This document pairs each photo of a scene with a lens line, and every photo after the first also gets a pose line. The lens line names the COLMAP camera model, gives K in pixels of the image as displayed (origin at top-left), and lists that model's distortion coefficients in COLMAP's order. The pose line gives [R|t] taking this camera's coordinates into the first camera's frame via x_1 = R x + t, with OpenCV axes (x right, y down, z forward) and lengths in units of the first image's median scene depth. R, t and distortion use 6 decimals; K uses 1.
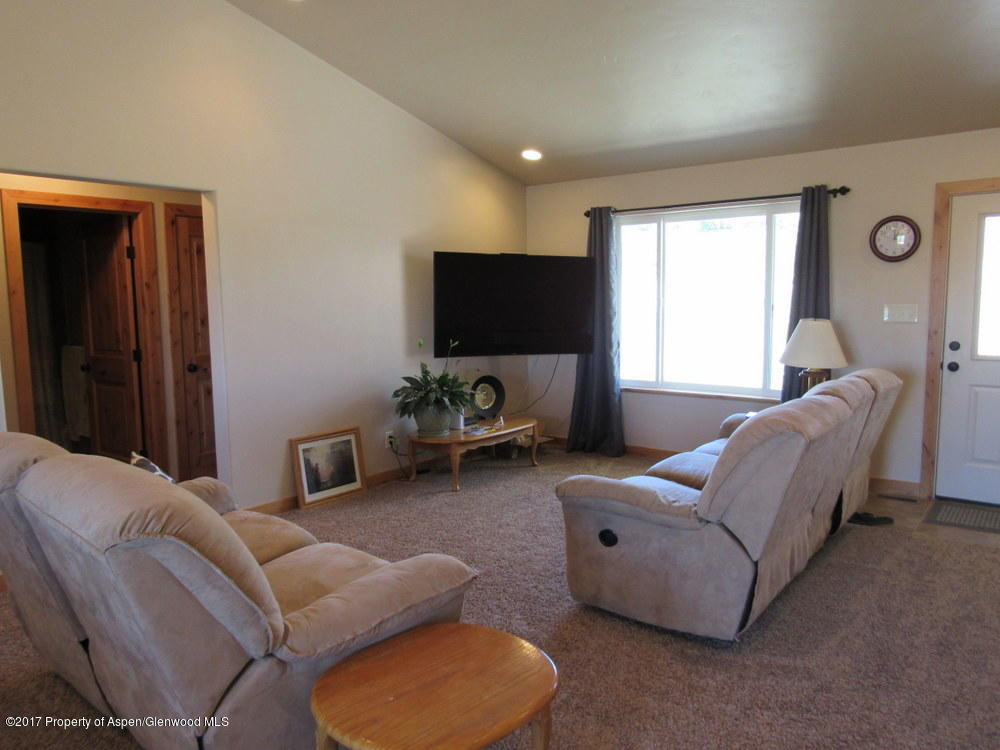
lens RADIAL K [[721.1, 0, 494.4], [0, 721.1, 377.9], [0, 0, 1]] dist [-0.020264, 0.005864]
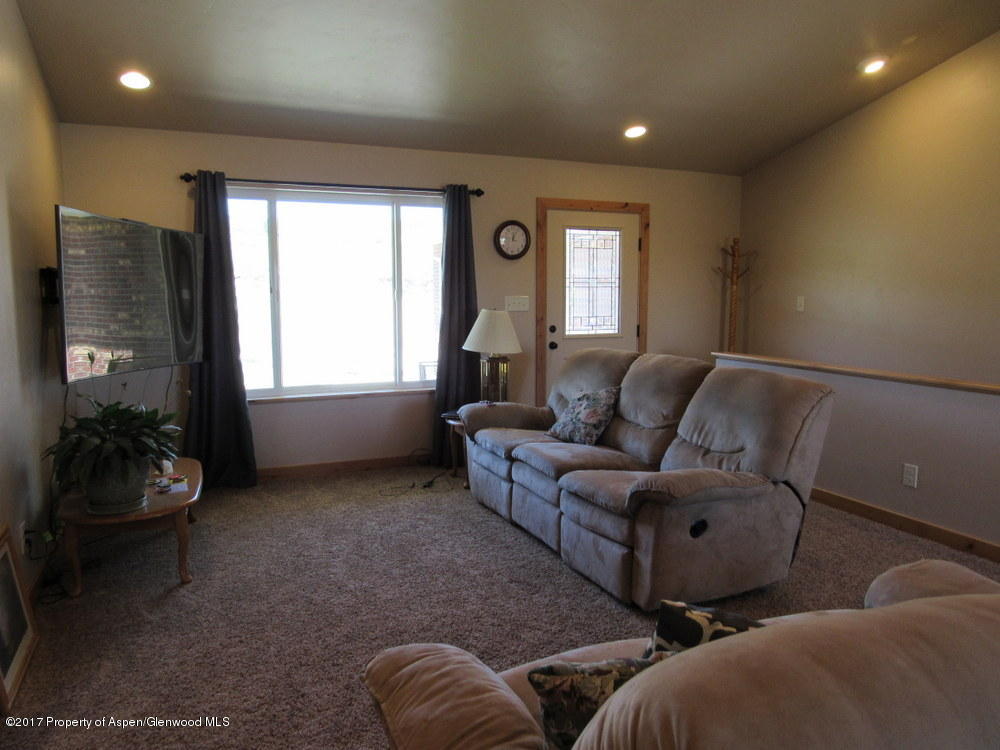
lens RADIAL K [[721.1, 0, 501.7], [0, 721.1, 369.2], [0, 0, 1]] dist [-0.020264, 0.005864]
pose [[0.480736, -0.083033, 0.872925, -0.494477], [0.093516, 0.994684, 0.043114, -0.036691], [-0.871864, 0.060906, 0.485946, 0.456746]]
